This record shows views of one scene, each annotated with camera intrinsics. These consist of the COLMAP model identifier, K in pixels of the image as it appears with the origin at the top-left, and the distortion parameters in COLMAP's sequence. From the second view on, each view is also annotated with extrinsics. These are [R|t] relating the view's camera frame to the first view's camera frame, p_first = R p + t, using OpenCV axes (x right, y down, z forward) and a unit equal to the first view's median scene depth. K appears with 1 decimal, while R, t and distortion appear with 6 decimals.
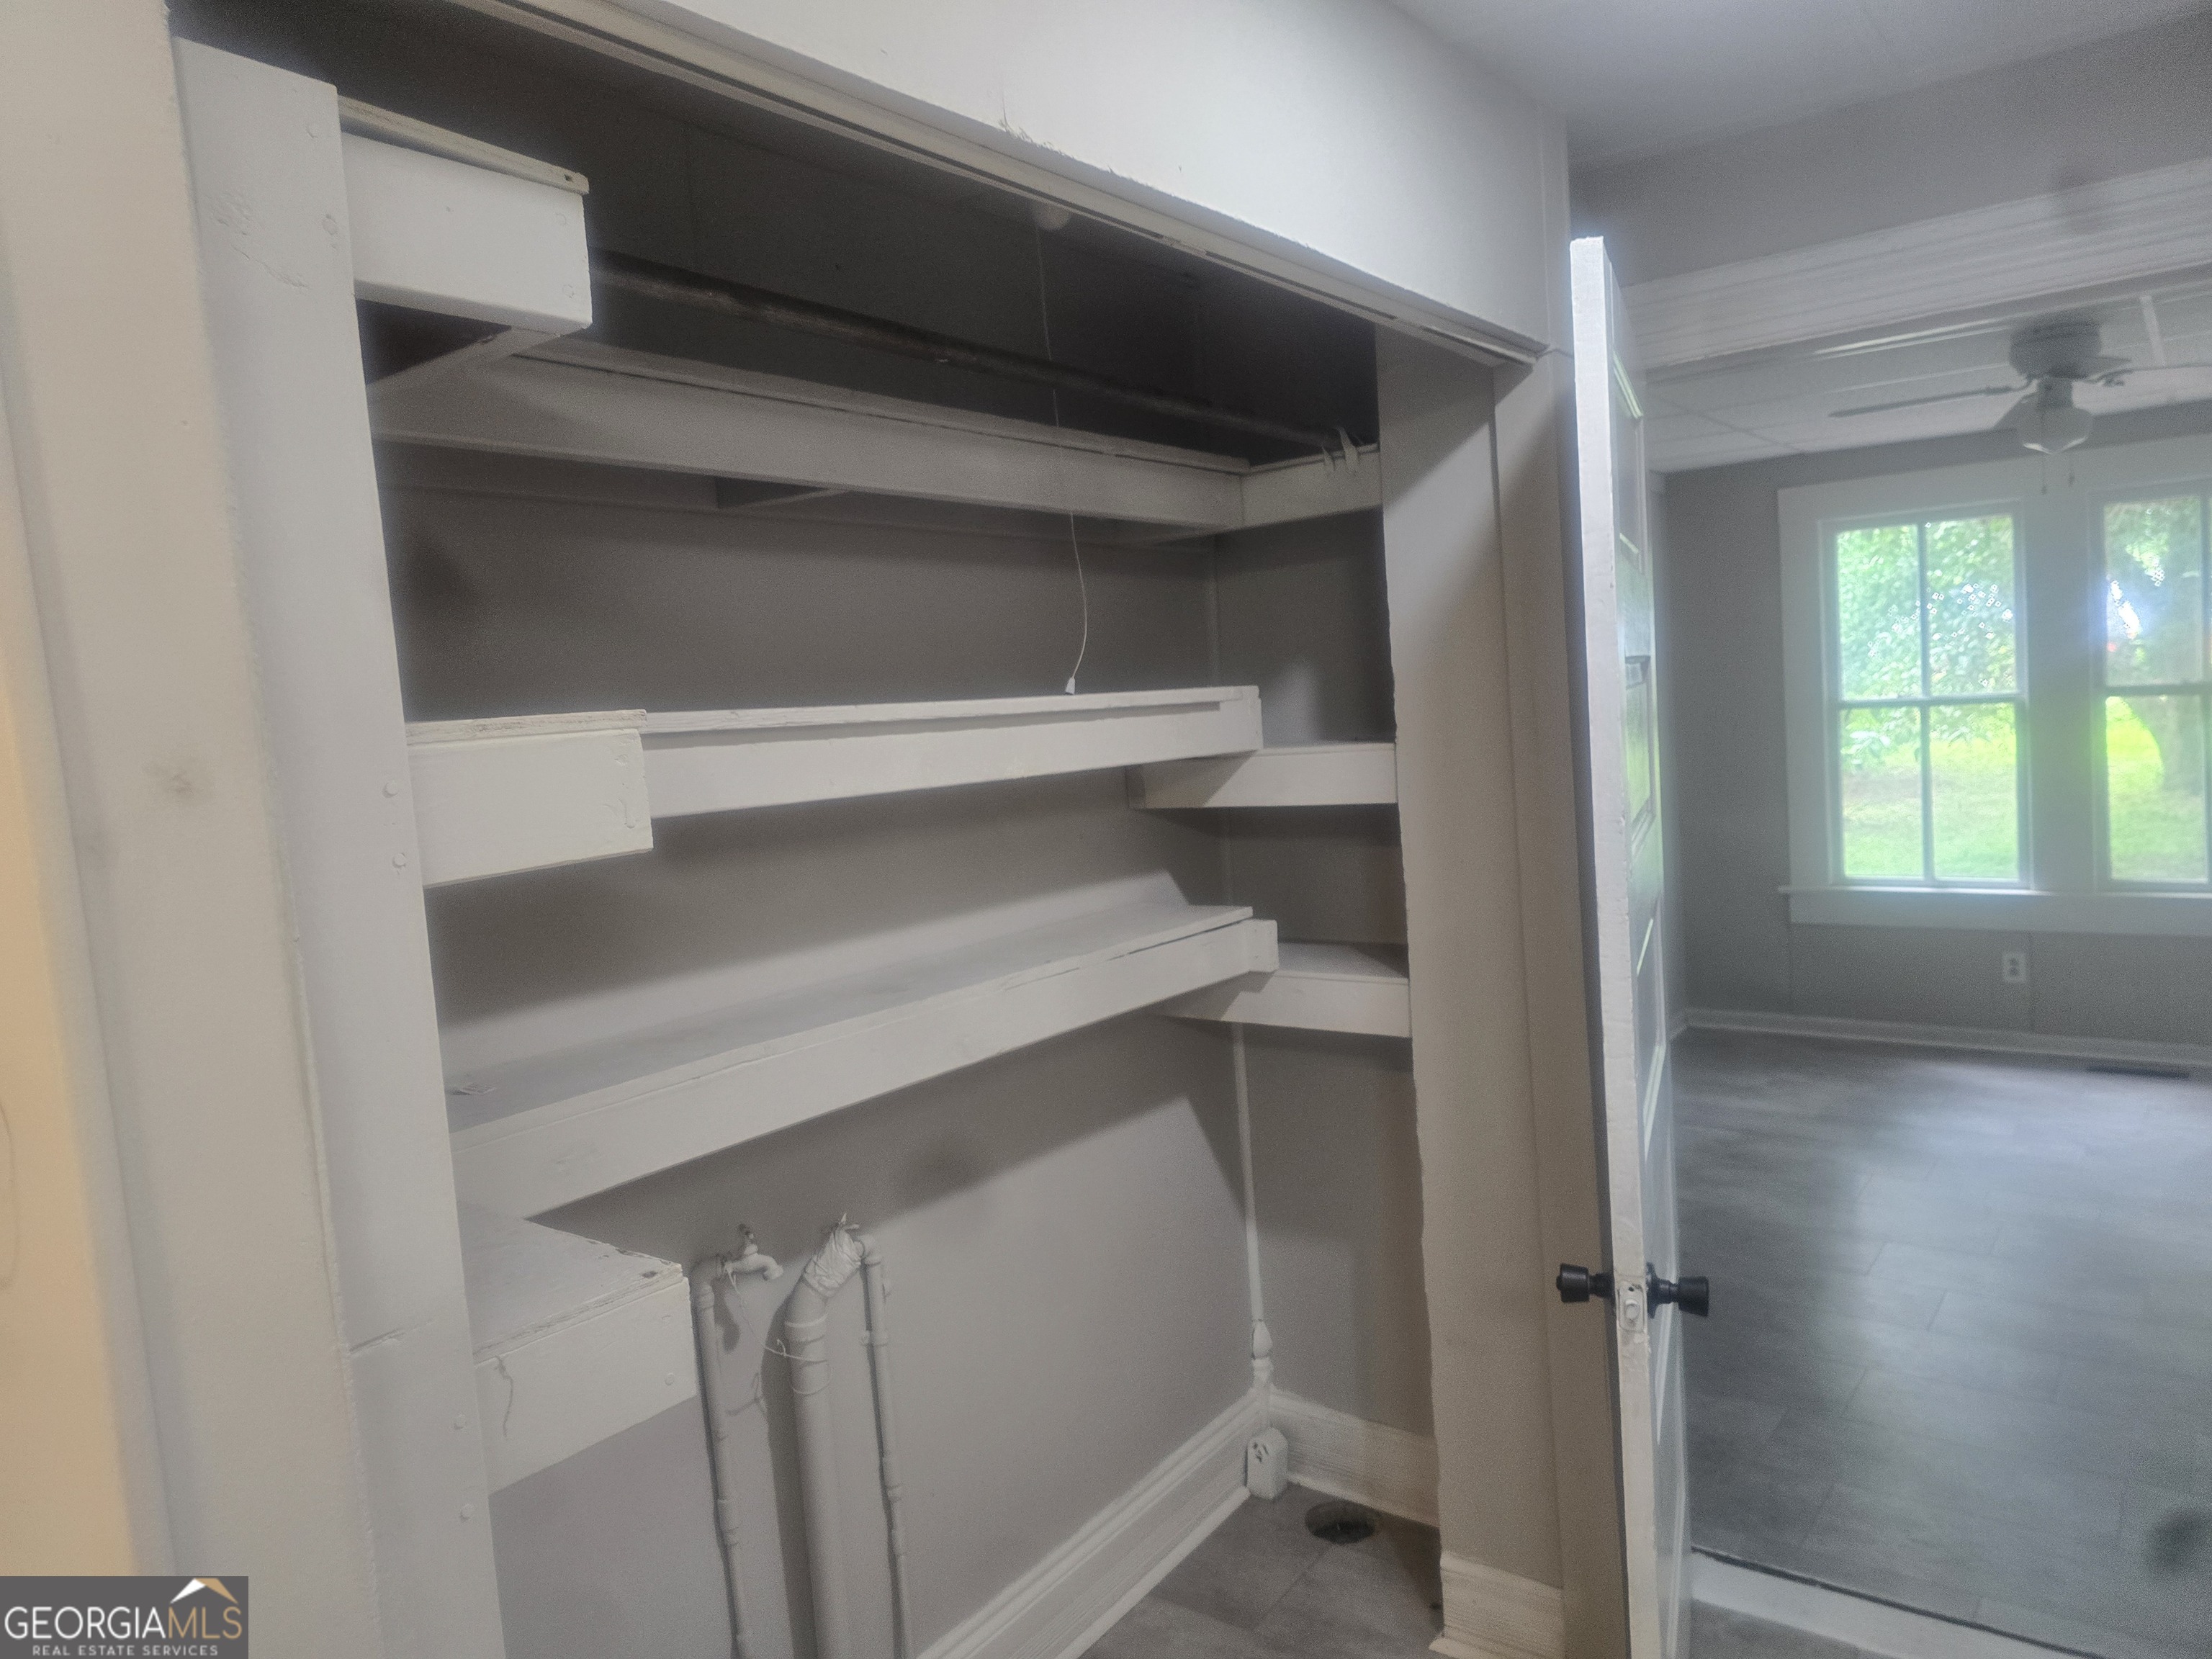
lens RADIAL K [[1493.8, 0, 1106.0], [0, 1493.8, 823.7], [0, 0, 1]] dist [0.075883, -0.076812]
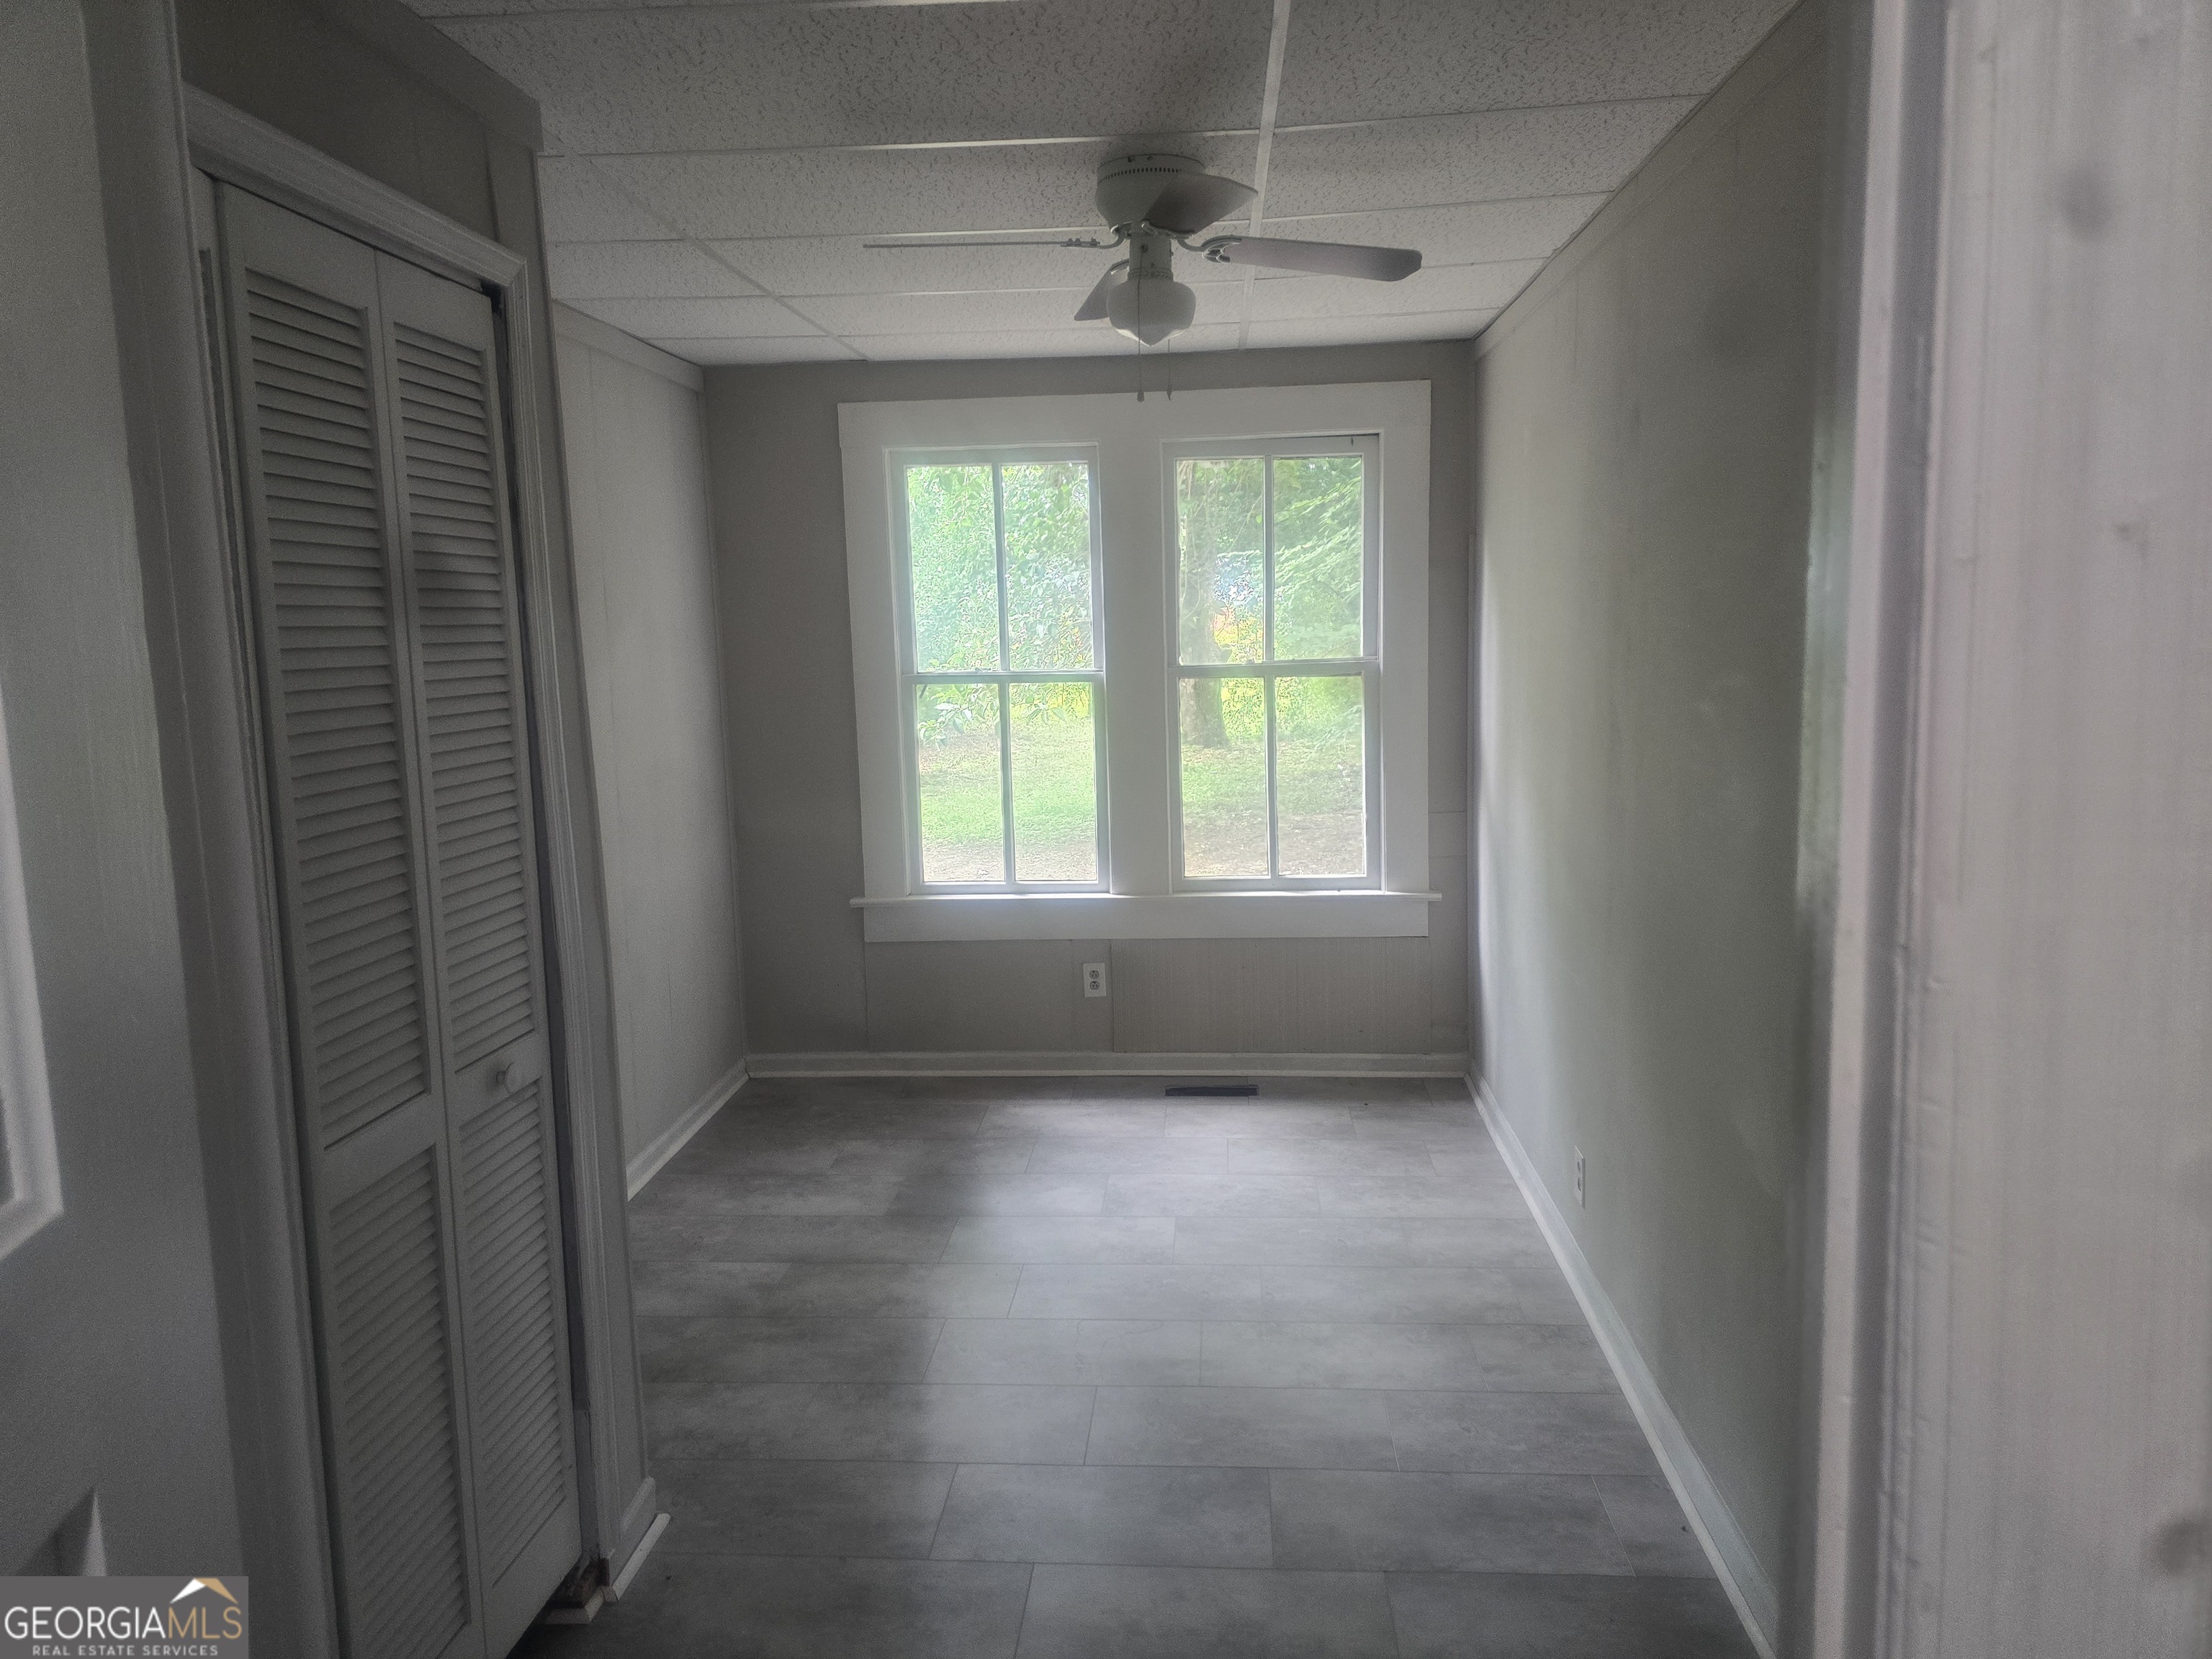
lens RADIAL K [[1493.8, 0, 1106.0], [0, 1493.8, 823.7], [0, 0, 1]] dist [0.075883, -0.076812]
pose [[0.847969, -0.028585, 0.529275, 0.144128], [0.010296, 0.999245, 0.037471, -0.029653], [-0.529946, -0.026325, 0.847623, 0.260010]]
